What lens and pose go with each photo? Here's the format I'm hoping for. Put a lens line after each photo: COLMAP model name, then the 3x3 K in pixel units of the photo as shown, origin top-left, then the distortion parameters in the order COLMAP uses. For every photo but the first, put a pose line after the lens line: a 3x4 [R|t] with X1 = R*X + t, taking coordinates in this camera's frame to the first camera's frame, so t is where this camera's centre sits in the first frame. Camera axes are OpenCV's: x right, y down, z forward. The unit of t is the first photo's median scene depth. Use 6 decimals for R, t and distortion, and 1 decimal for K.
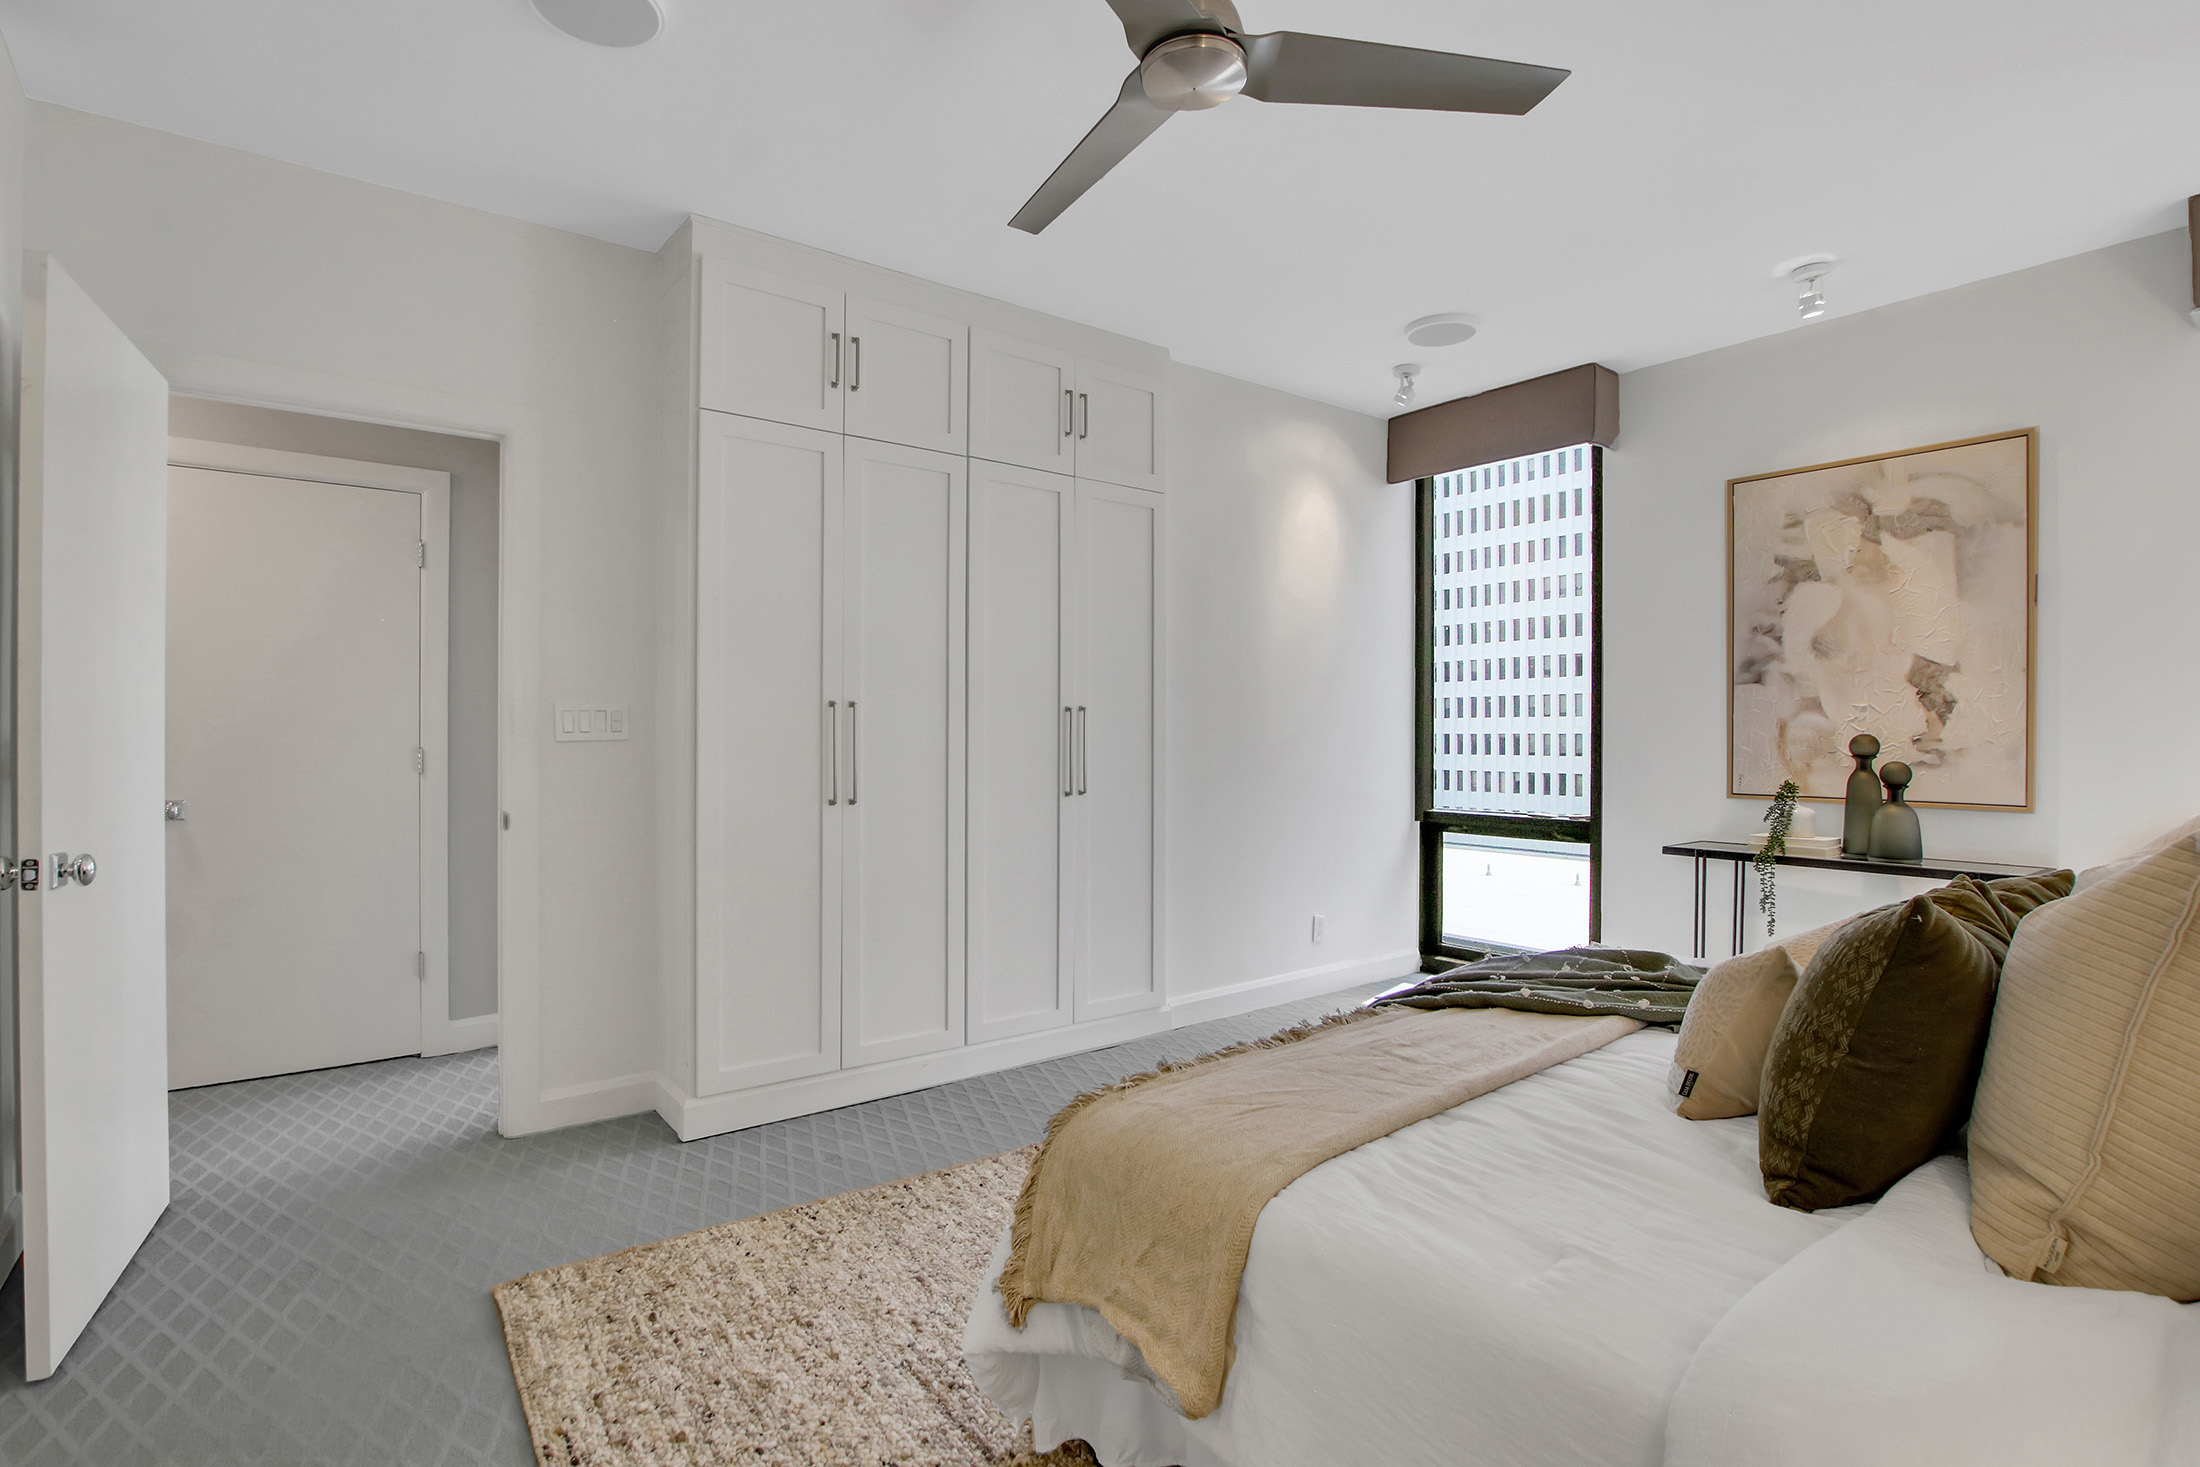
lens RADIAL K [[1054.7, 0, 1093.7], [0, 1054.7, 732.6], [0, 0, 1]] dist [-0.029868, -0.000556]
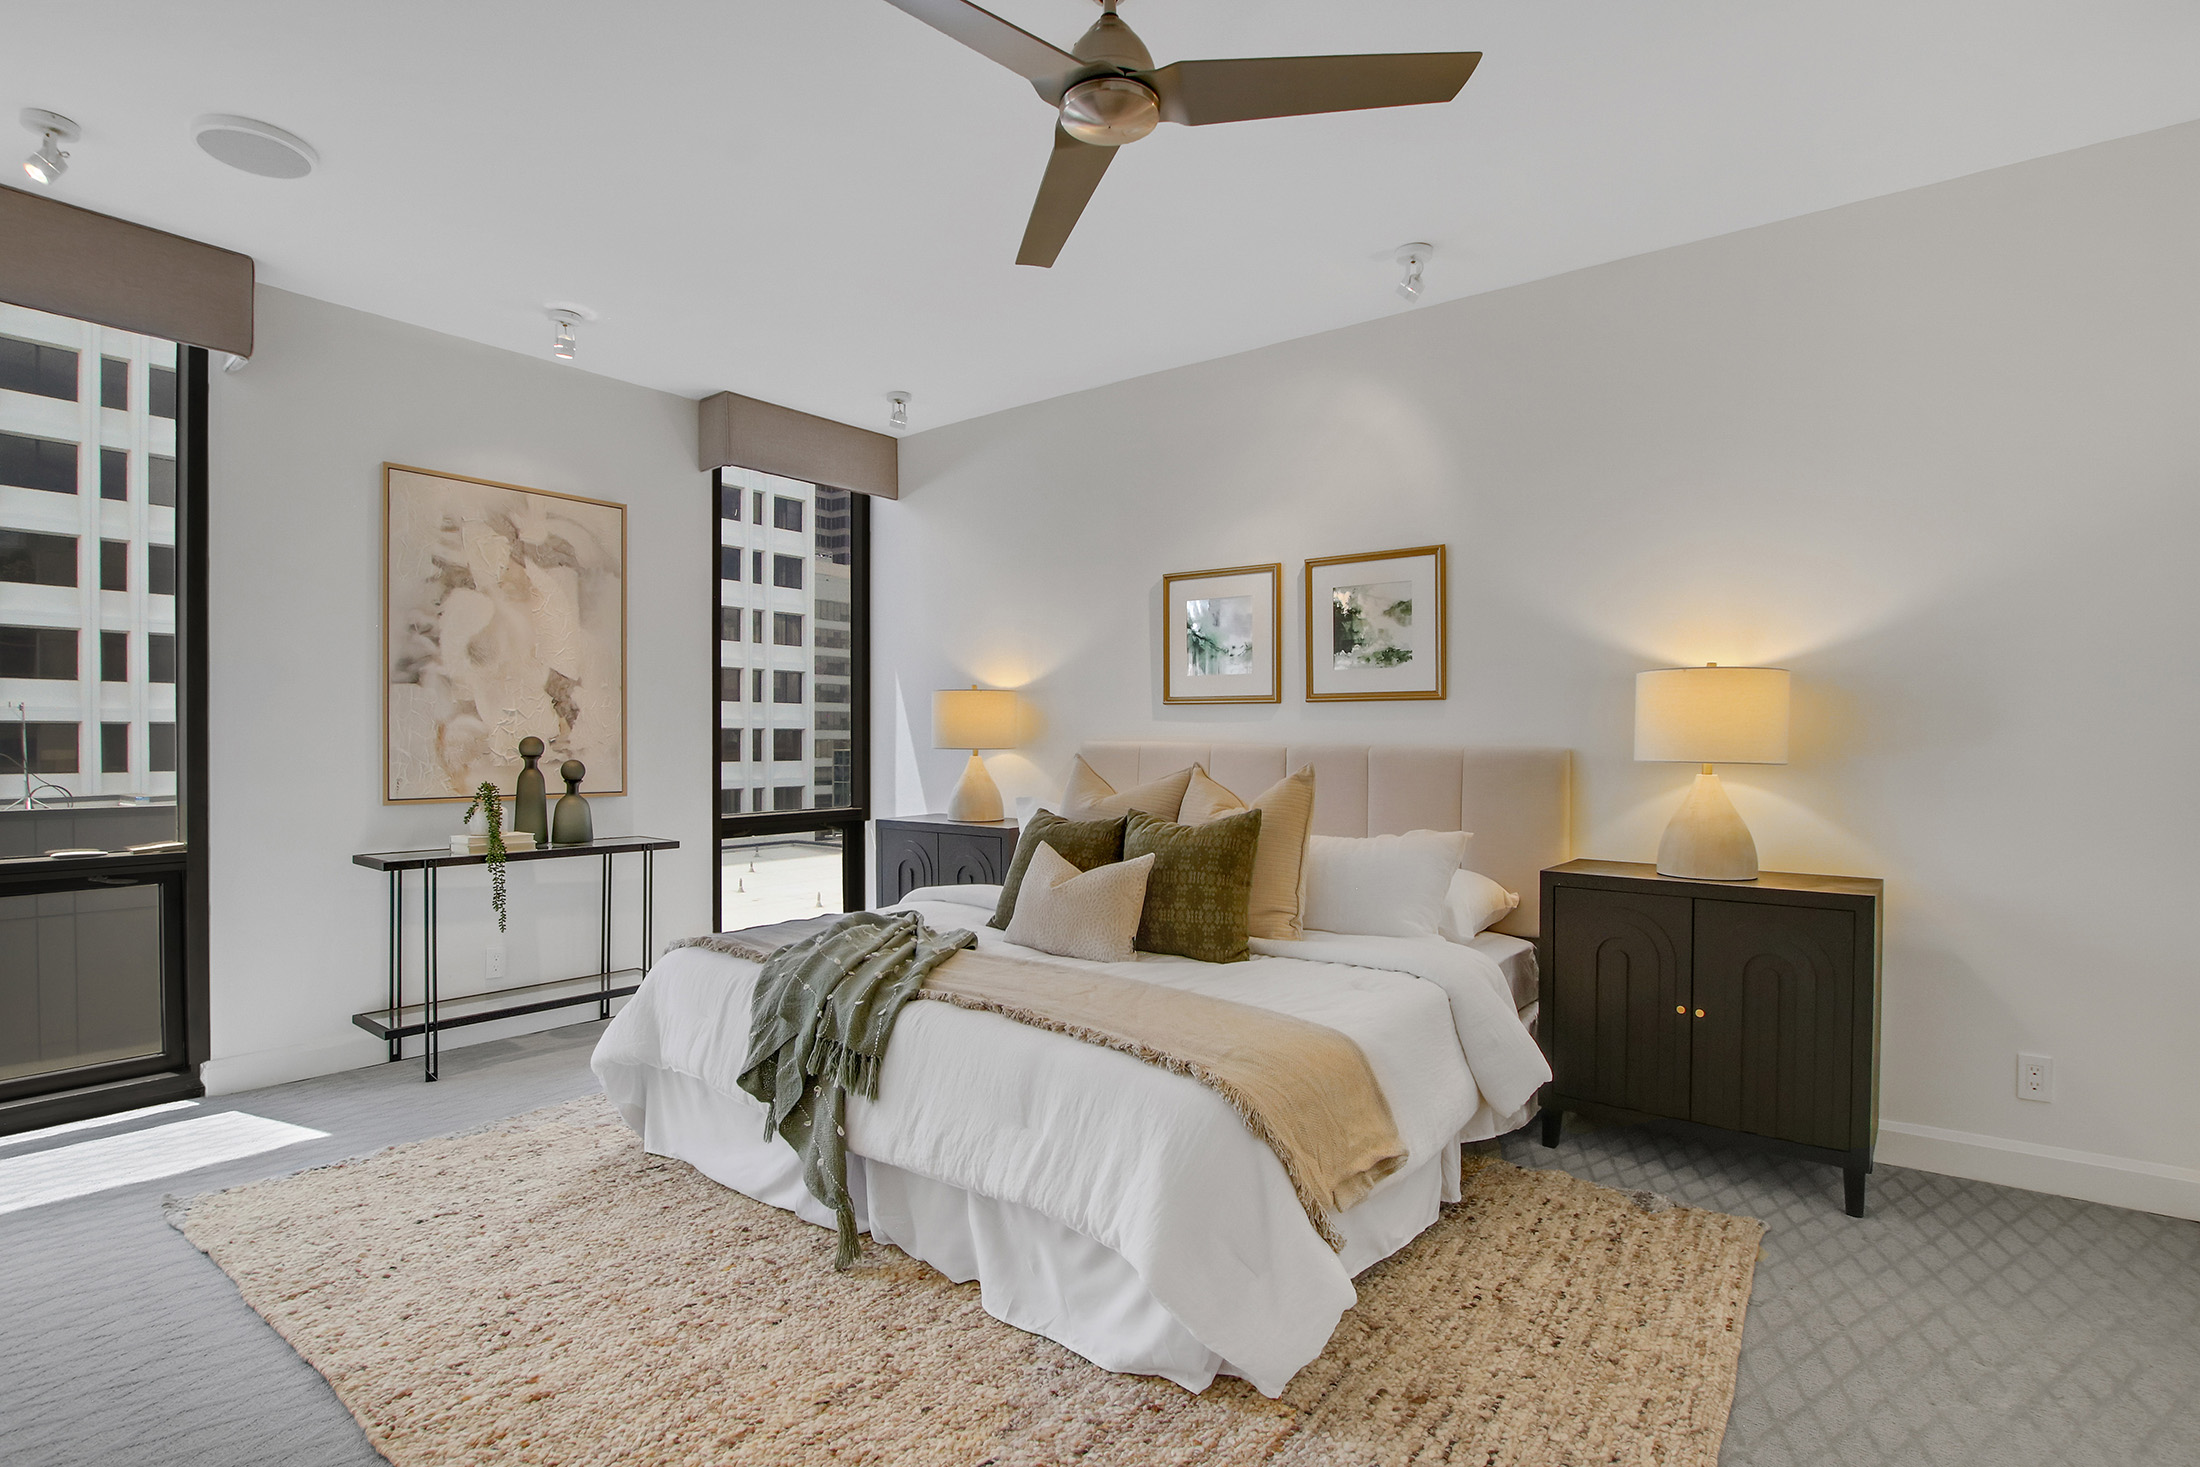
lens RADIAL K [[1081.2, 0, 1093.6], [0, 1081.2, 742.4], [0, 0, 1]] dist [-0.005249, -0.000246]
pose [[-0.235818, -0.000387, 0.971797, -0.505573], [-0.000406, 1.000000, 0.000299, 0.007053], [-0.971797, -0.000324, -0.235819, 0.653747]]
